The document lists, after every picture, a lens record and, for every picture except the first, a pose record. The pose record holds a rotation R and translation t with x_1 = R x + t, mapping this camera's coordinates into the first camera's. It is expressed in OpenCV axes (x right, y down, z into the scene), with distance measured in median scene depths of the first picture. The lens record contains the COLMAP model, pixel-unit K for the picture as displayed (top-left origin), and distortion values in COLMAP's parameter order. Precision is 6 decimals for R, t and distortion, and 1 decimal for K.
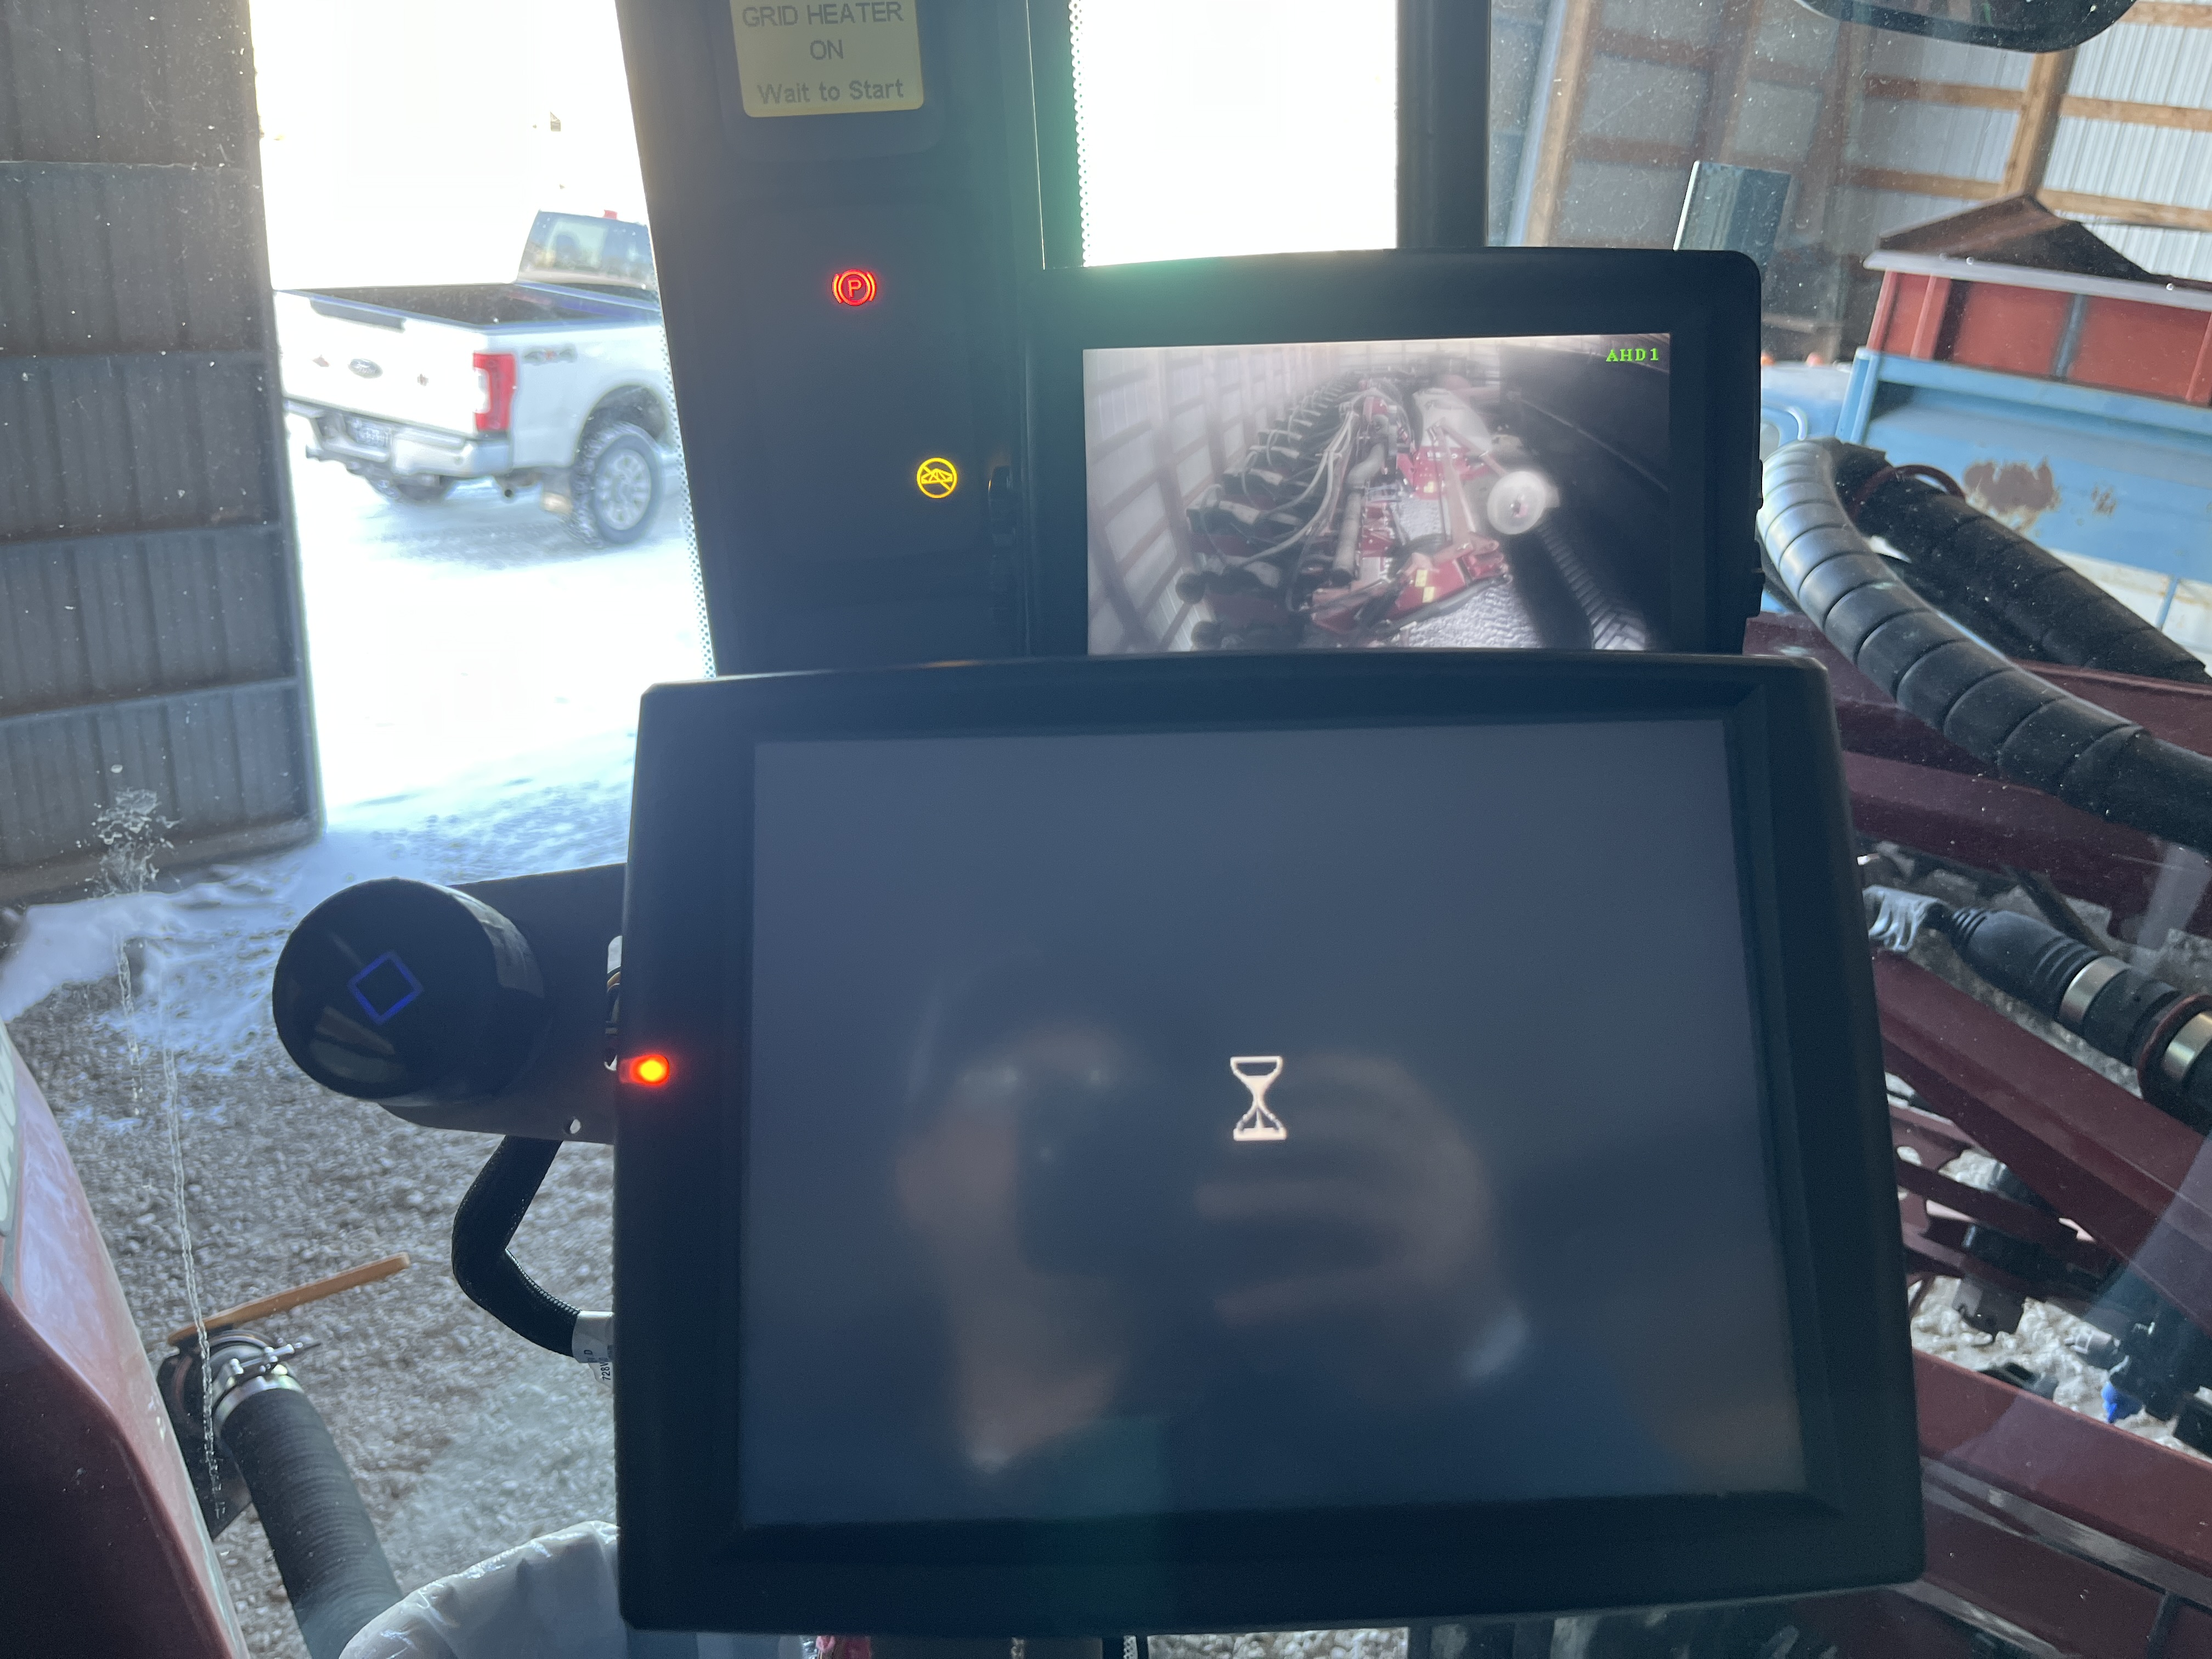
lens RADIAL K [[1674.9, 0, 1106.9], [0, 1674.9, 826.8], [0, 0, 1]] dist [0.049773, -0.084737]
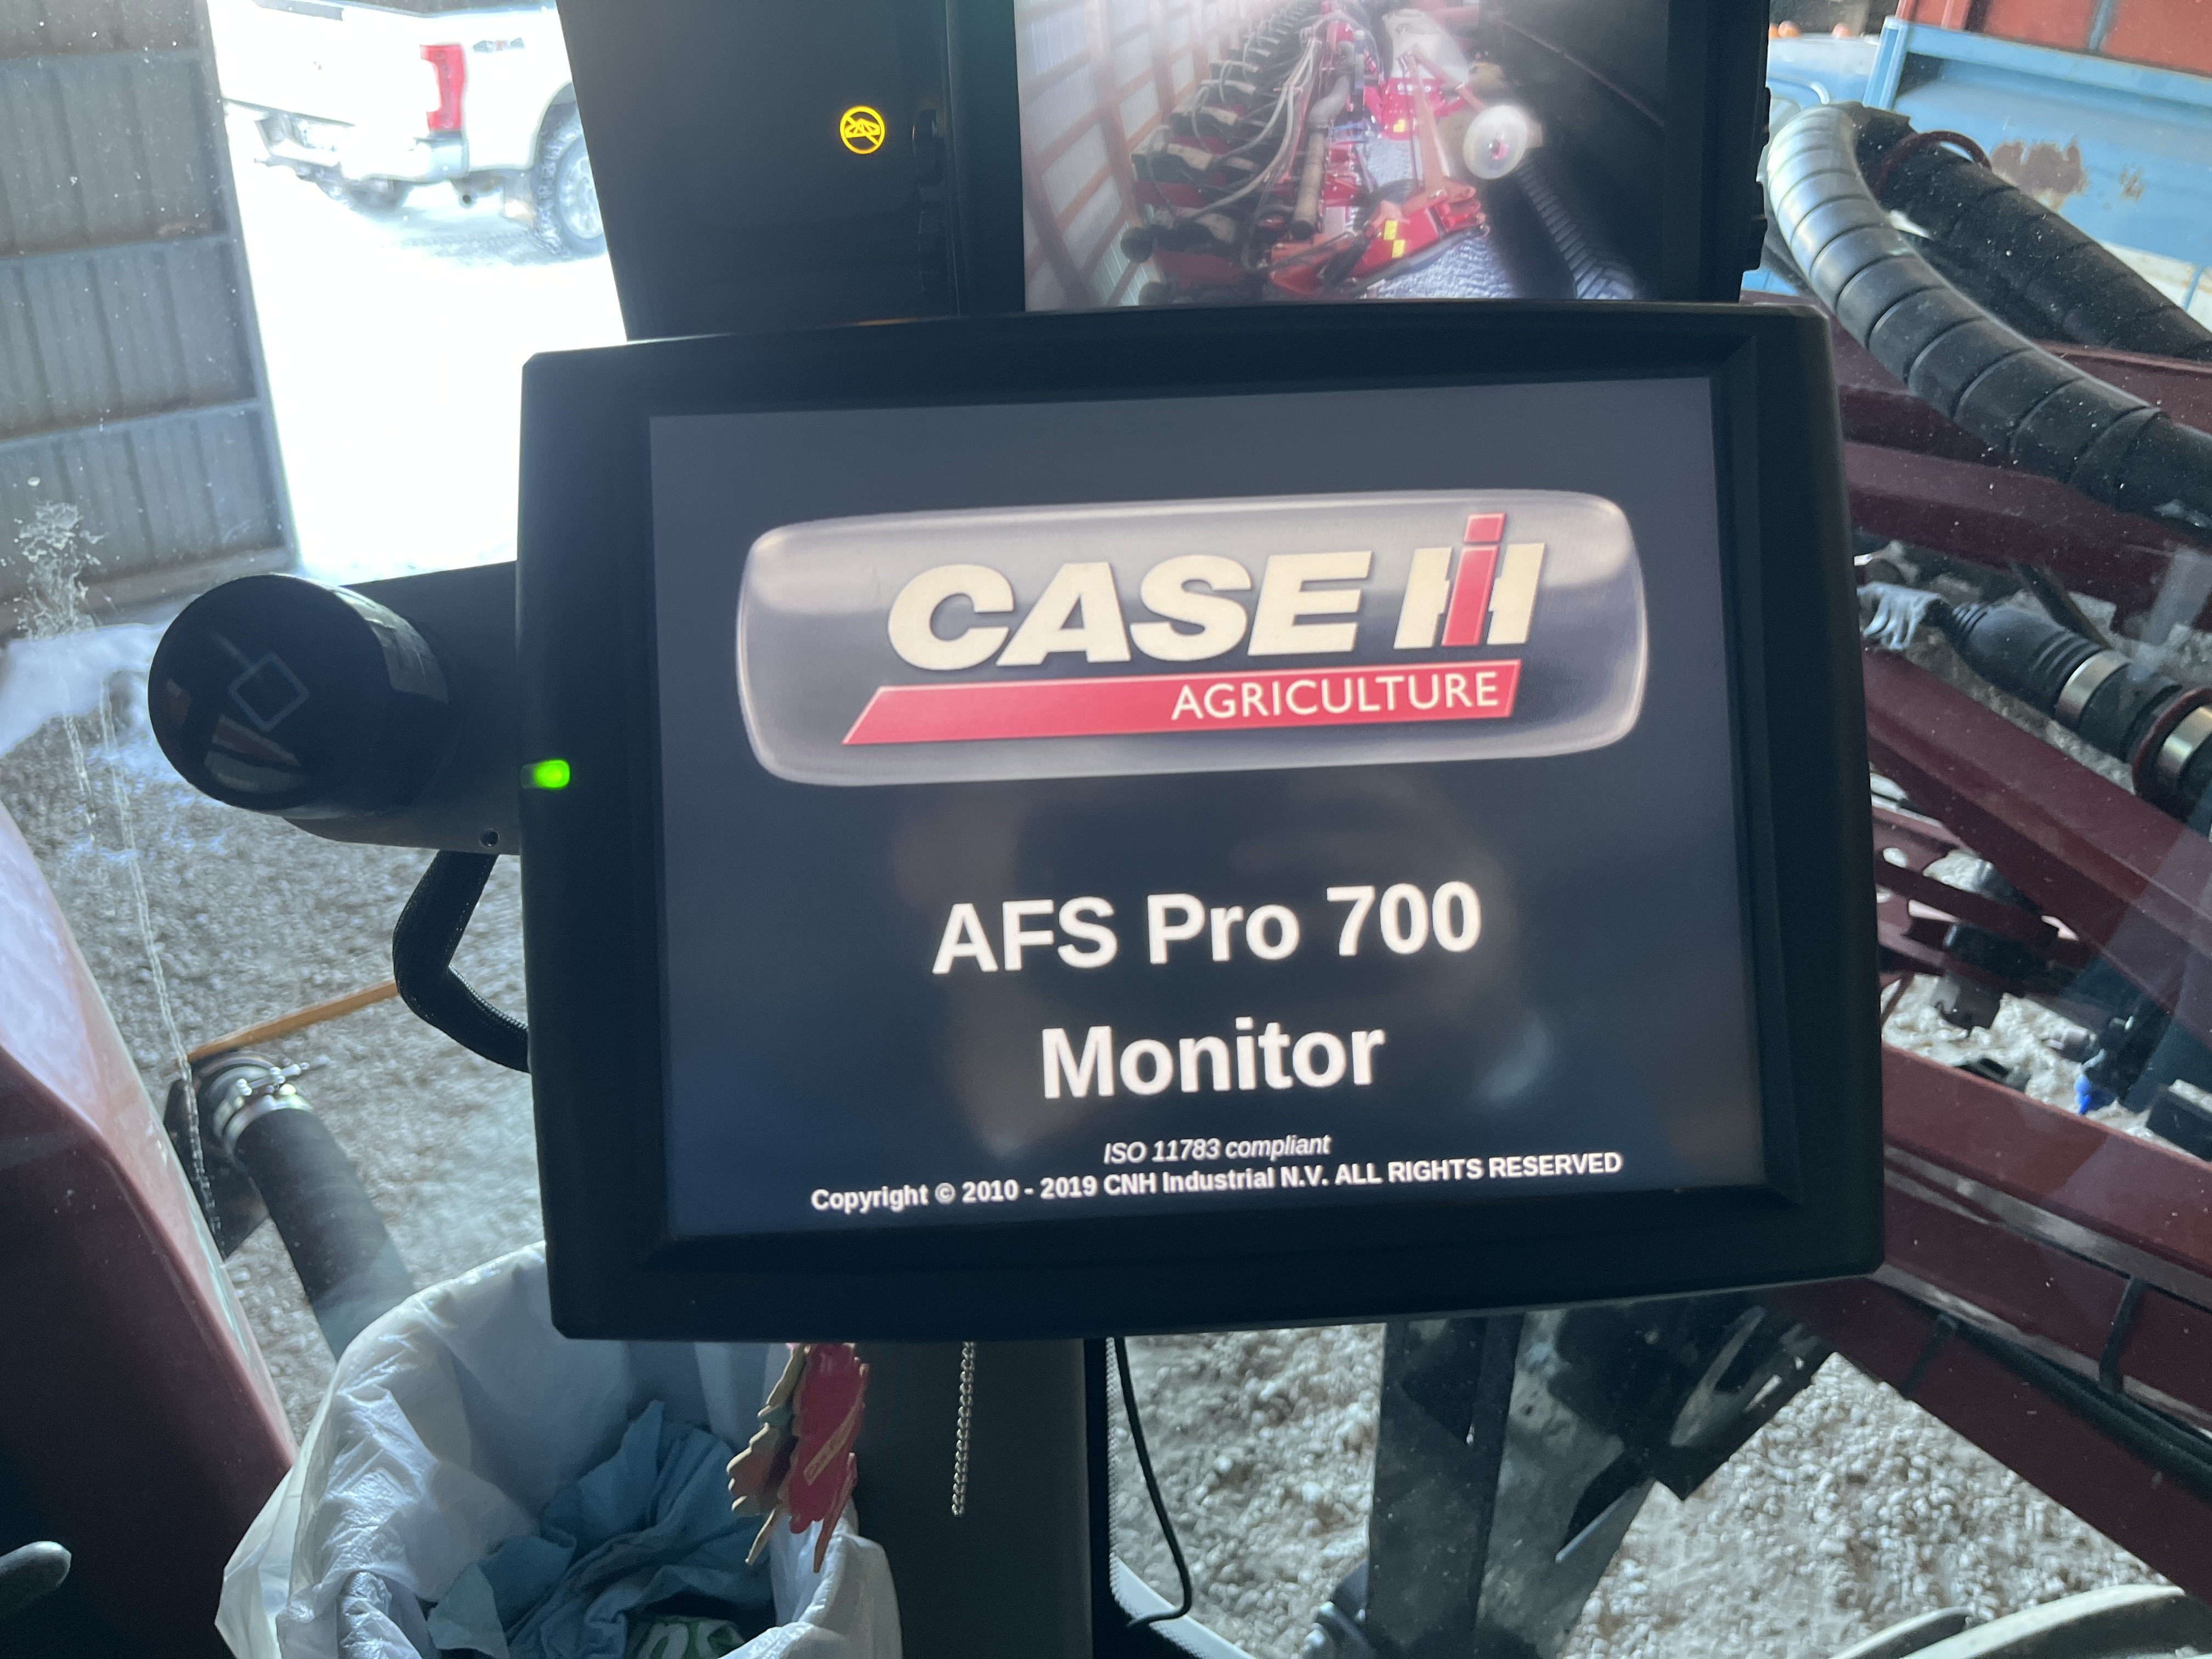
lens RADIAL K [[1693.3, 0, 1113.2], [0, 1693.3, 786.3], [0, 0, 1]] dist [0.000954, -0.005230]
pose [[0.999895, -0.013998, 0.003845, 0.012780], [0.013320, 0.990003, 0.140417, 0.008074], [-0.005772, -0.140351, 0.990085, 0.022838]]
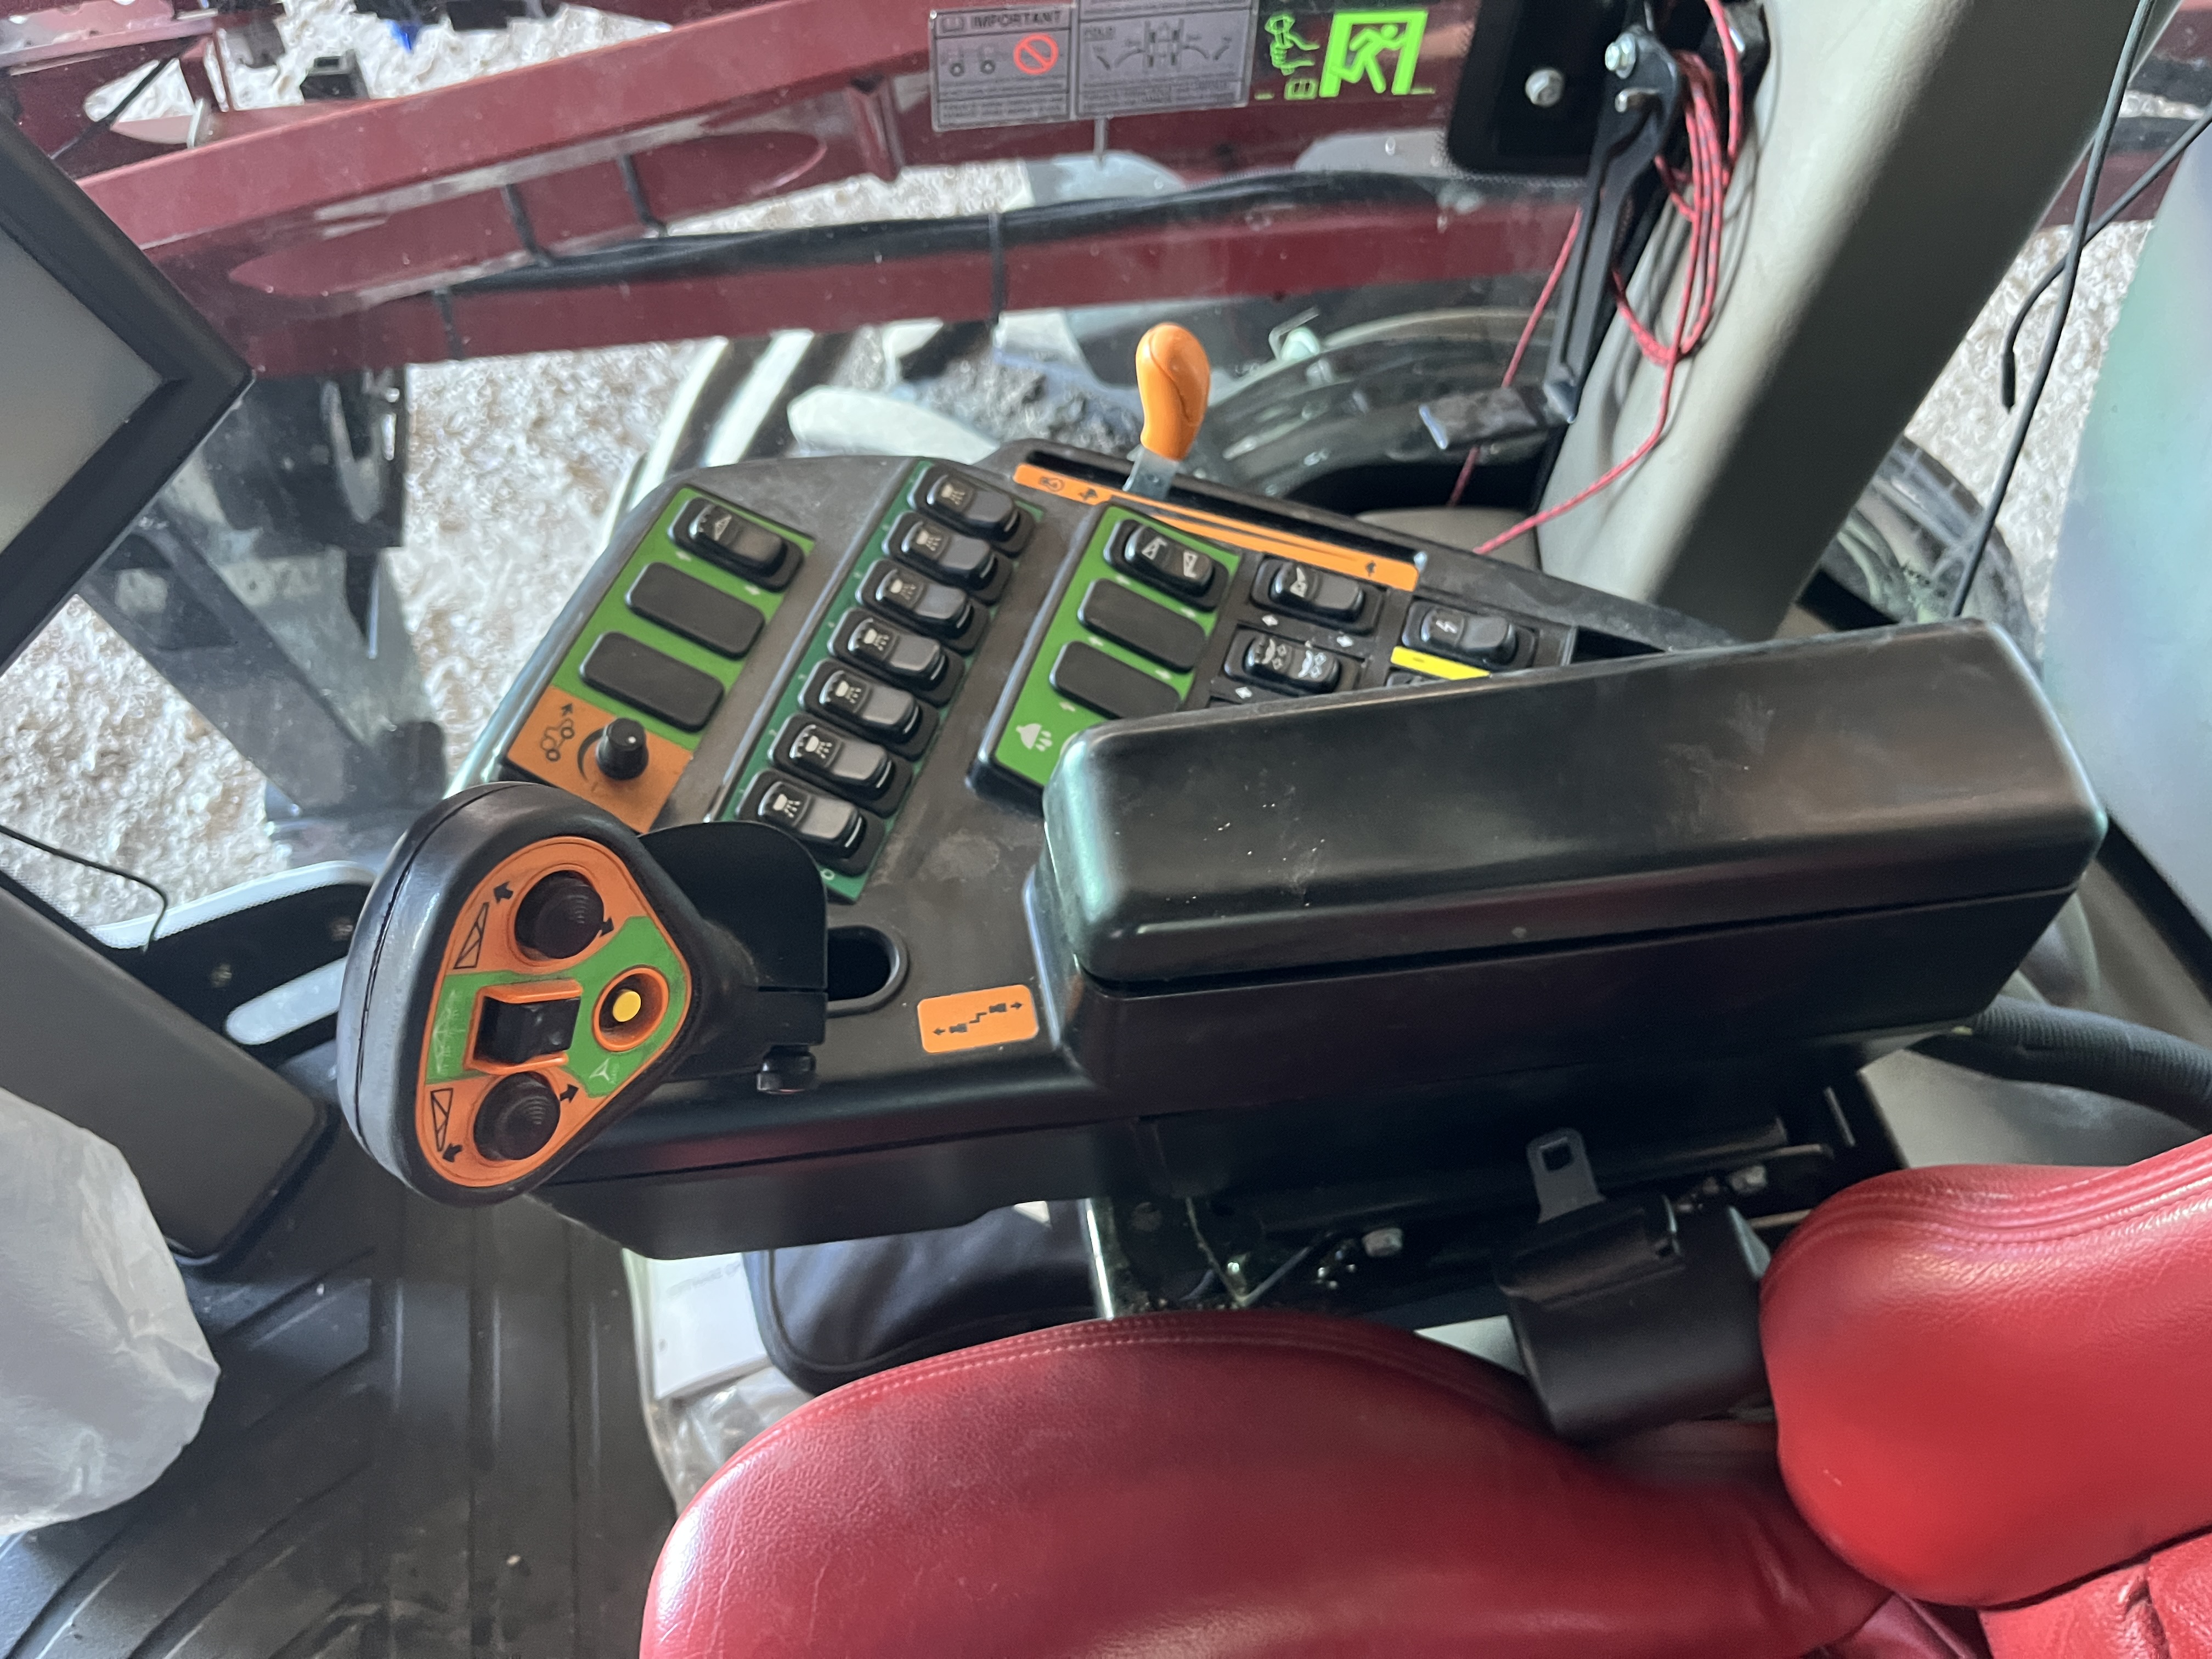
lens RADIAL K [[1674.9, 0, 1106.9], [0, 1674.9, 826.8], [0, 0, 1]] dist [0.049773, -0.084737]
pose [[0.503974, -0.778596, 0.373897, -0.009104], [0.324891, 0.571988, 0.753177, -0.066065], [-0.800285, -0.258107, 0.541226, -0.164449]]
